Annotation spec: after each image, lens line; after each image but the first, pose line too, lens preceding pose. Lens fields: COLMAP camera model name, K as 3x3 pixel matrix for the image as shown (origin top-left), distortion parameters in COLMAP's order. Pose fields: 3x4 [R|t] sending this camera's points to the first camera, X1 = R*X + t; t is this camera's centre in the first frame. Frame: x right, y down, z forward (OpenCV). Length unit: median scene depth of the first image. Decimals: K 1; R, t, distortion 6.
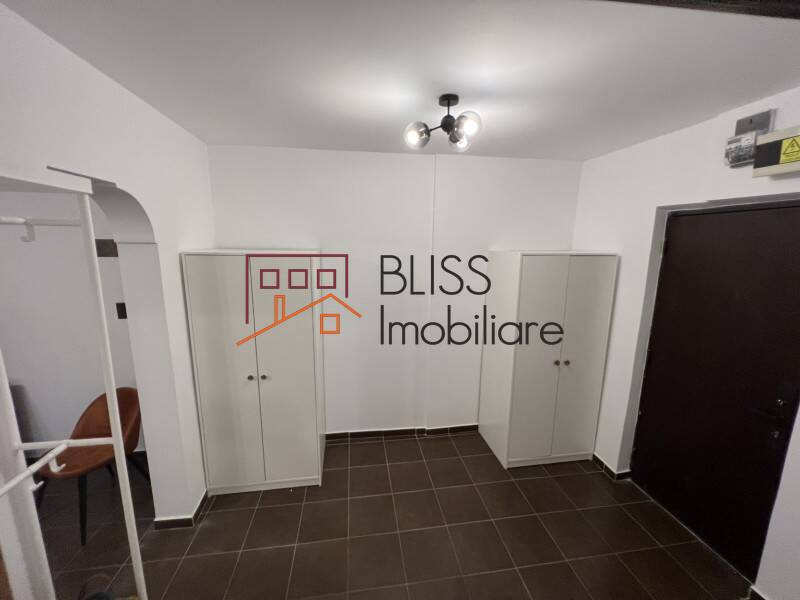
lens RADIAL K [[318.9, 0, 400.0], [0, 318.9, 300.0], [0, 0, 1]] dist [0.000504, 0.000093]
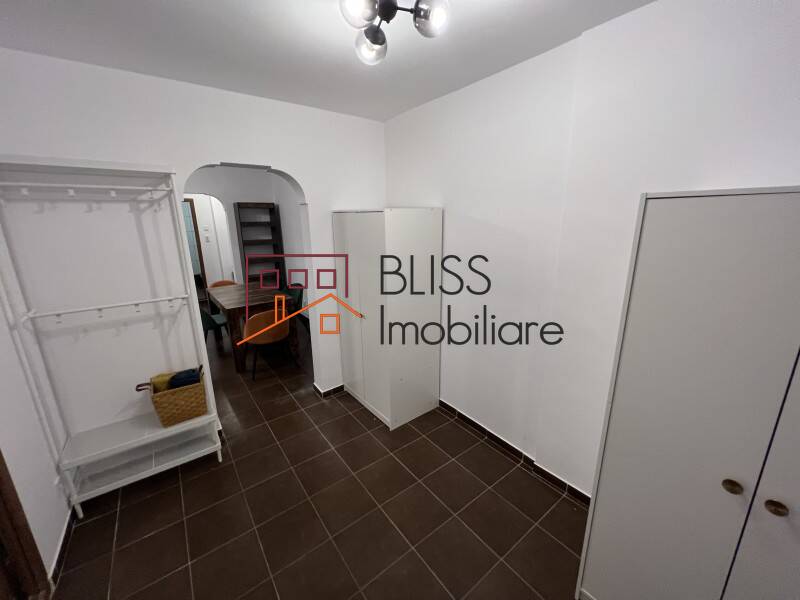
lens RADIAL K [[318.9, 0, 400.0], [0, 318.9, 300.0], [0, 0, 1]] dist [0.000504, 0.000093]
pose [[0.474233, 0.204712, -0.856269, 0.565315], [-0.145229, 0.977457, 0.153252, -0.018254], [0.868339, 0.051678, 0.493272, 0.444642]]
